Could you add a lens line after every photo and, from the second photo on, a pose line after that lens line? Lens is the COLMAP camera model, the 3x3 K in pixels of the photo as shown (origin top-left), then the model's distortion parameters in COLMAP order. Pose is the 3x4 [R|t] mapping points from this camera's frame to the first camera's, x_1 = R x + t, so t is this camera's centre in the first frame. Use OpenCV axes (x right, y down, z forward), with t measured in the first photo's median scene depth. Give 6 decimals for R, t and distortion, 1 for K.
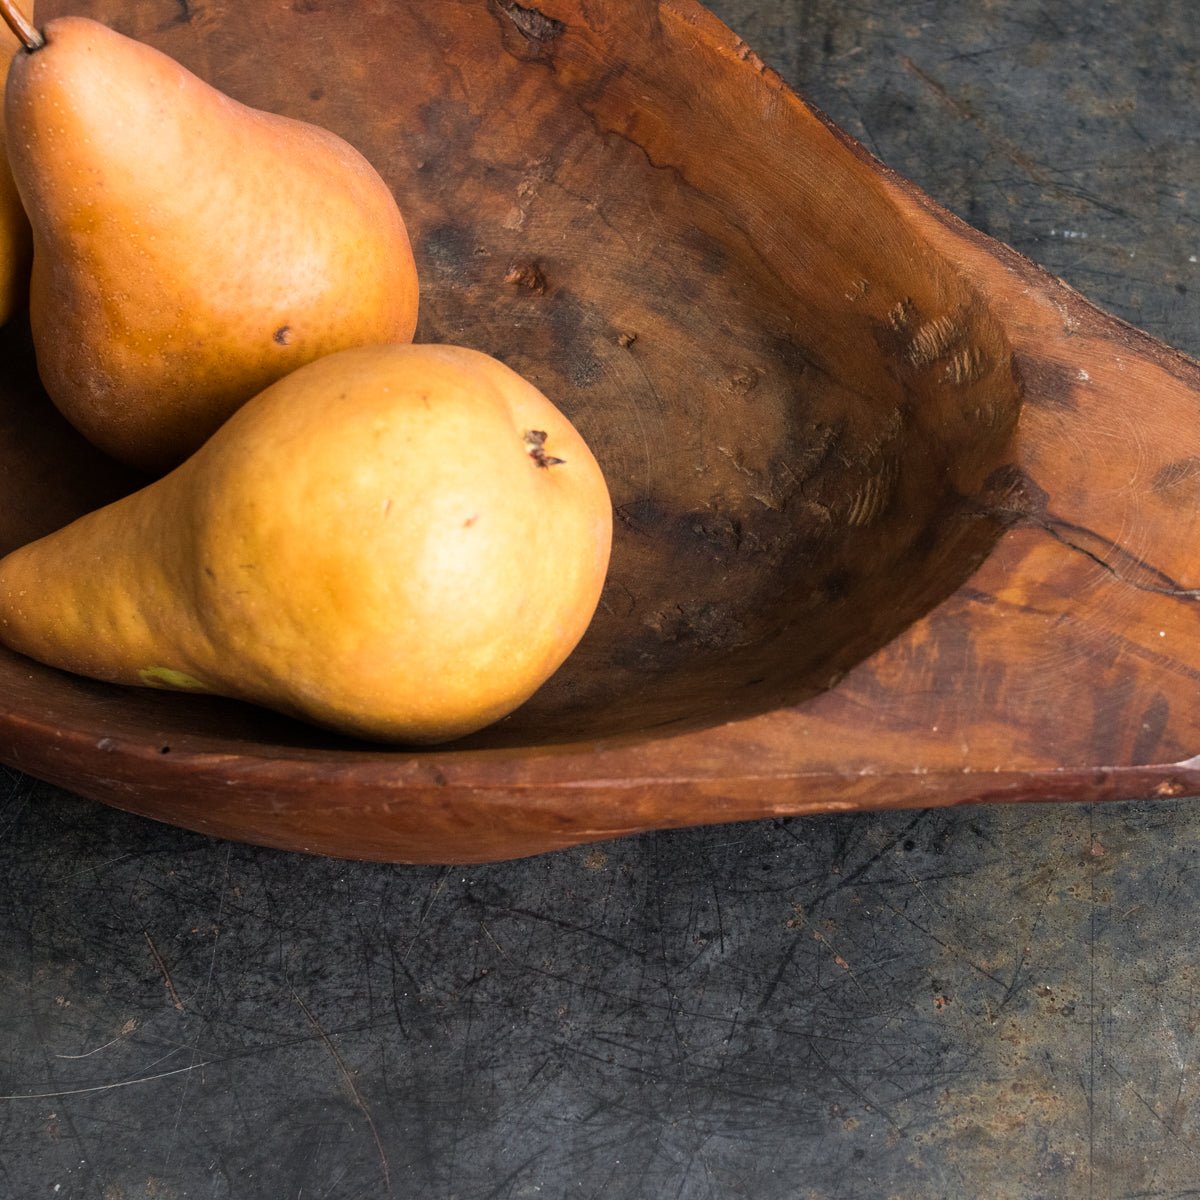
lens RADIAL K [[2962.8, 0, 596.6], [0, 2962.8, 617.7], [0, 0, 1]] dist [-0.135810, 0.081219]
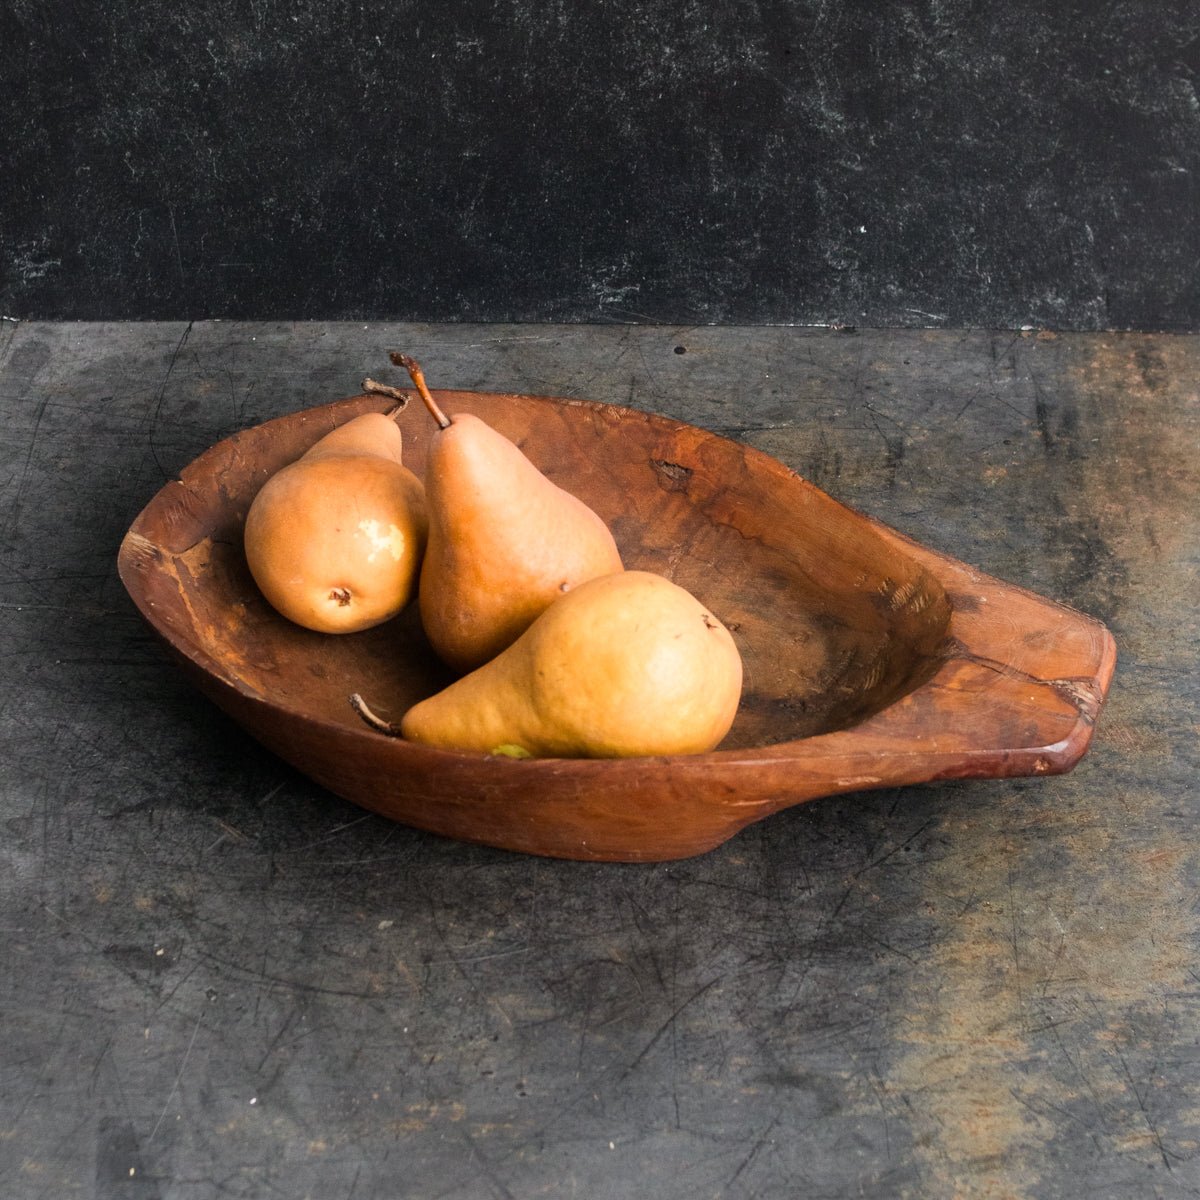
lens RADIAL K [[2941.8, 0, 600.0], [0, 2941.8, 600.0], [0, 0, 1]] dist [-0.136703, 0.102776]
pose [[0.999343, -0.017195, 0.031905, -0.144959], [0.027351, 0.935376, -0.352596, 0.587577], [-0.023780, 0.353237, 0.935232, -0.777881]]
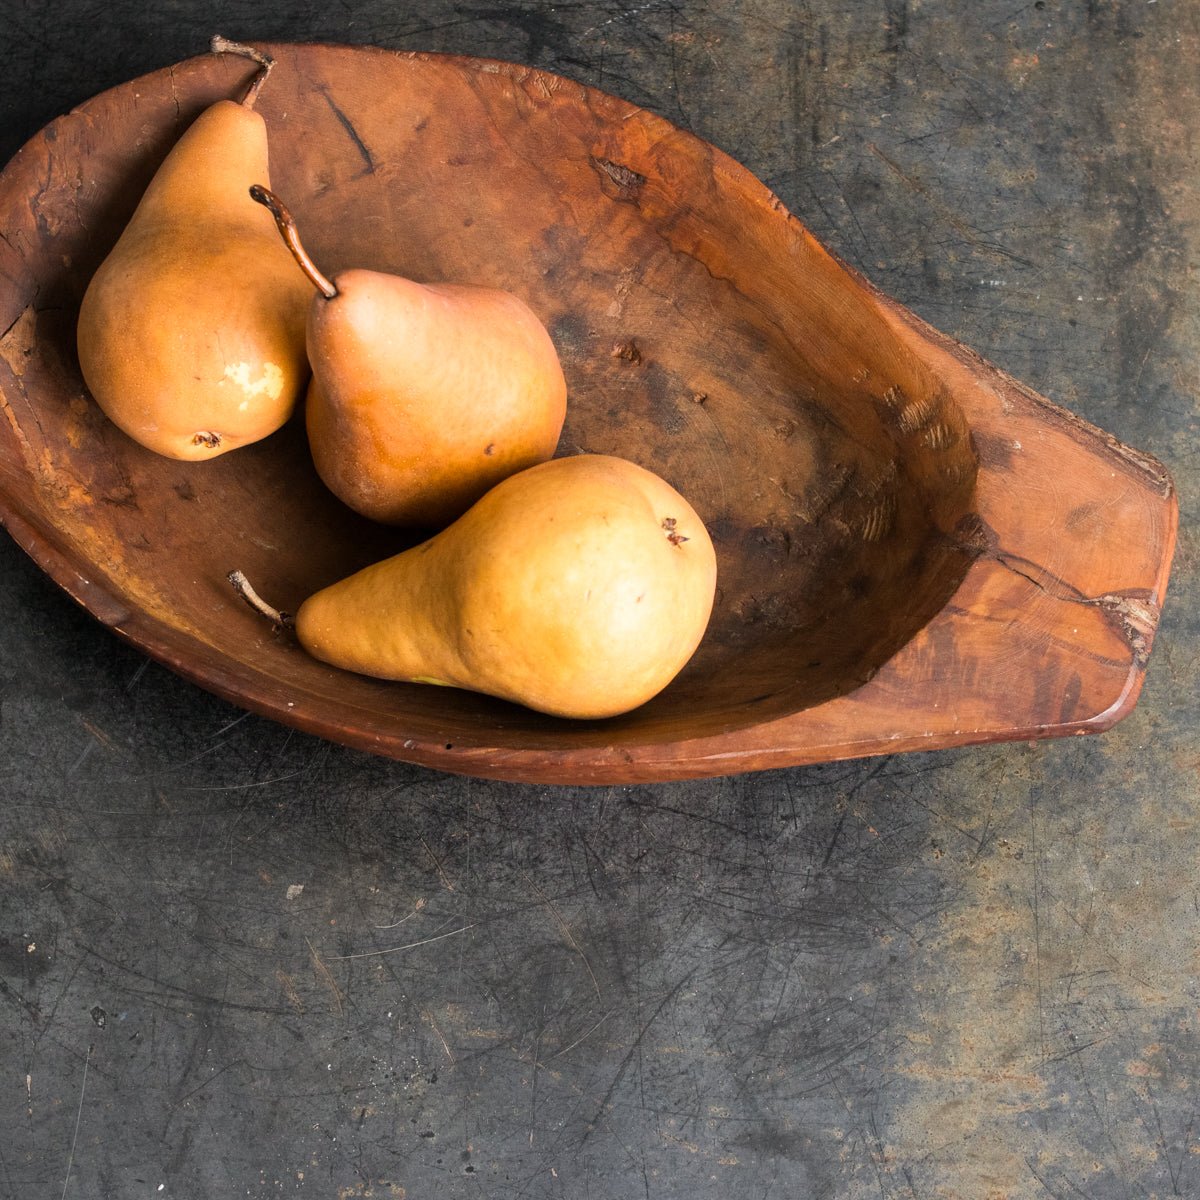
lens RADIAL K [[2938.7, 0, 599.1], [0, 2938.7, 626.8], [0, 0, 1]] dist [-0.133683, 0.059053]
pose [[0.996896, -0.060591, 0.050267, -0.133010], [0.049953, 0.980321, 0.190985, -0.293069], [-0.060850, -0.187882, 0.980305, -0.489740]]
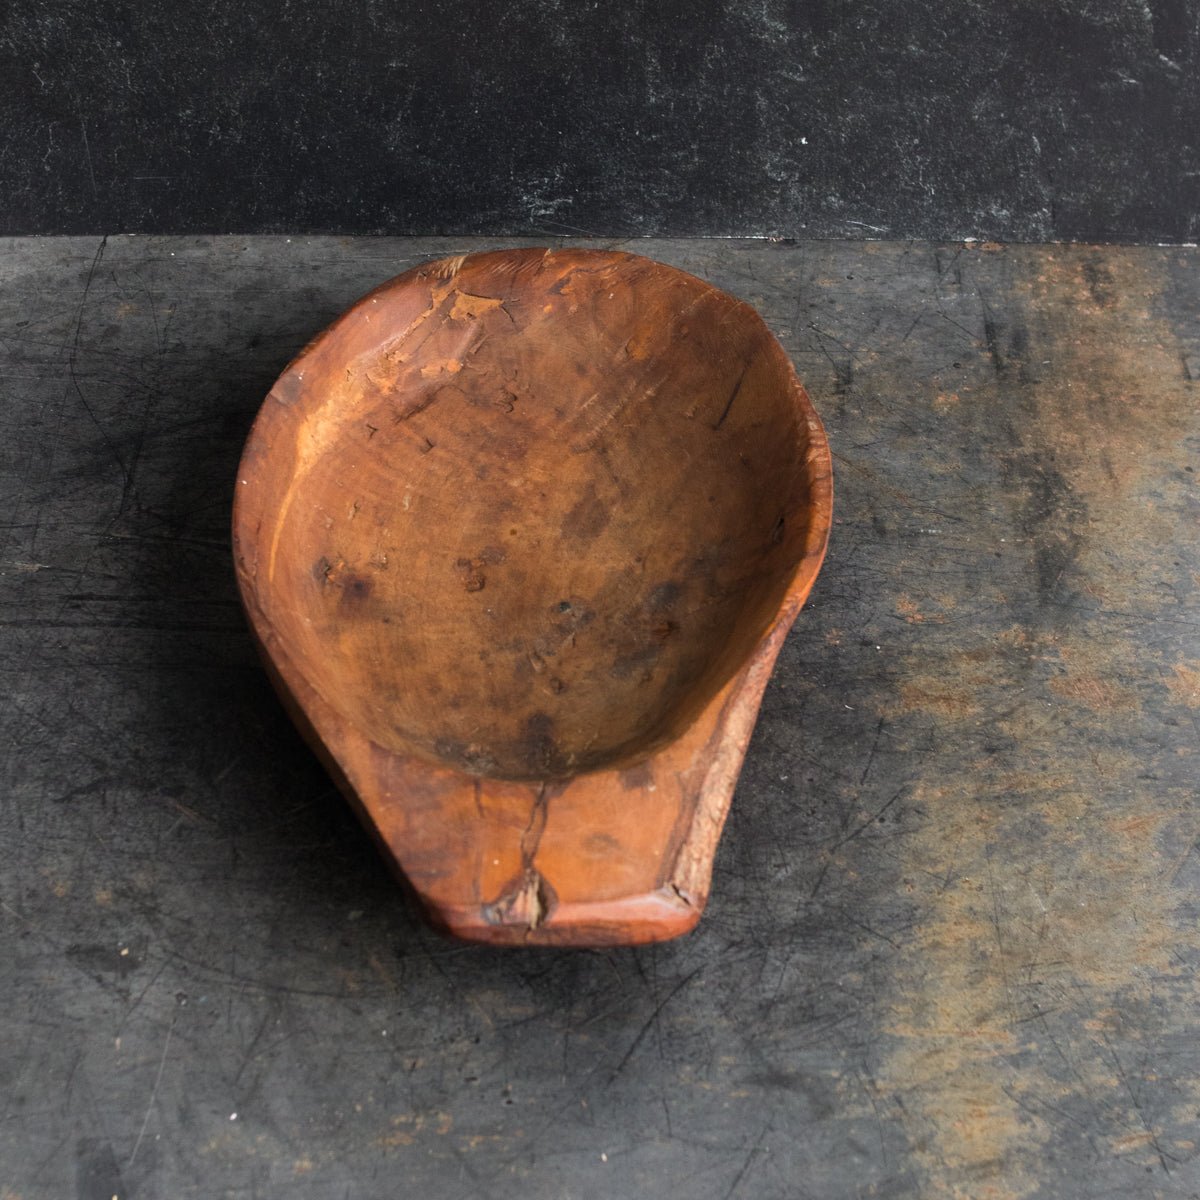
lens RADIAL K [[2928.0, 0, 609.4], [0, 2928.0, 602.7], [0, 0, 1]] dist [-0.128348, 0.022701]
pose [[0.995185, -0.036055, 0.091145, -0.224653], [0.058900, 0.963250, -0.262068, 0.419770], [-0.078347, 0.266174, 0.960736, -0.759803]]
